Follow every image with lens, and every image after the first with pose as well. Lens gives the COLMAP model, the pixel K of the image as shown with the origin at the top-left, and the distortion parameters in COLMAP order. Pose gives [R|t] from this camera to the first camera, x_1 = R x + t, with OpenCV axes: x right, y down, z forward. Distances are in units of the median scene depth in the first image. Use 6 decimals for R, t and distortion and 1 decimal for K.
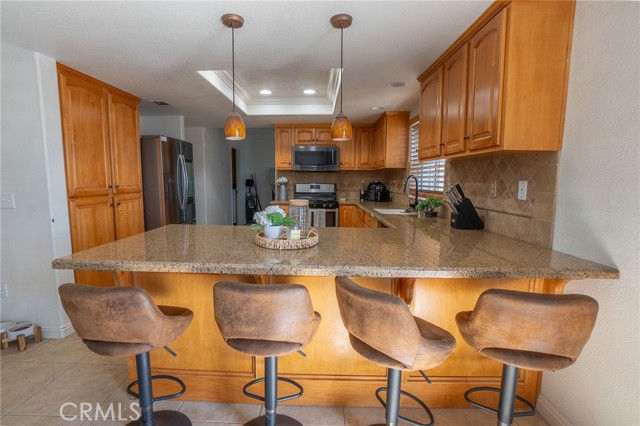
lens RADIAL K [[298.6, 0, 318.1], [0, 298.6, 212.5], [0, 0, 1]] dist [-0.038648, -0.000676]
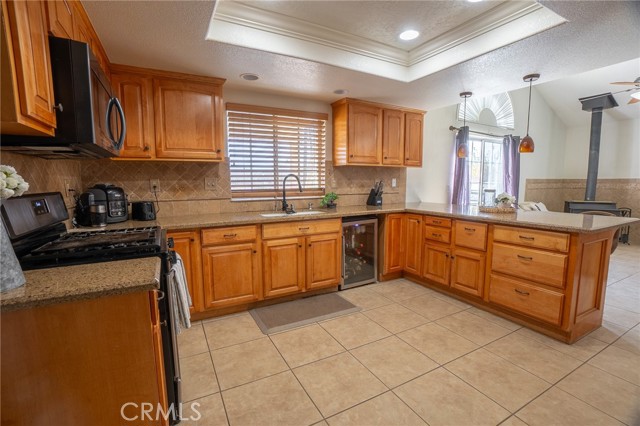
lens RADIAL K [[283.2, 0, 317.1], [0, 283.2, 212.1], [0, 0, 1]] dist [-0.035770, 0.003129]
pose [[-0.468276, -0.104265, 0.877409, -0.456712], [0.099614, 0.980453, 0.169674, -0.125584], [-0.877949, 0.166856, -0.448736, 1.122851]]
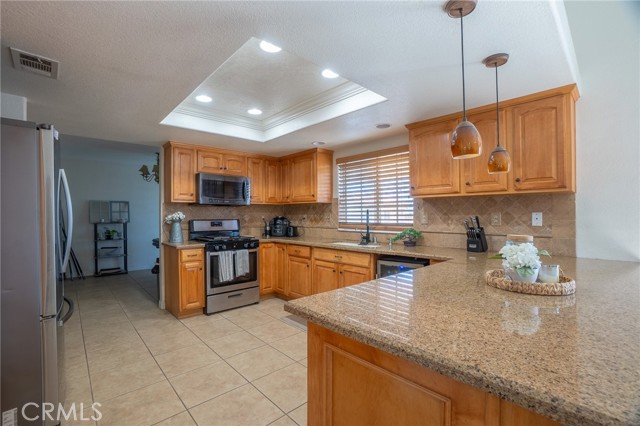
lens RADIAL K [[283.2, 0, 310.7], [0, 283.2, 213.4], [0, 0, 1]] dist [-0.035770, 0.003129]
pose [[0.738361, -0.005329, 0.674385, -0.436326], [0.083300, 0.993032, -0.083355, -0.035346], [-0.669241, 0.117723, 0.733660, 0.316438]]
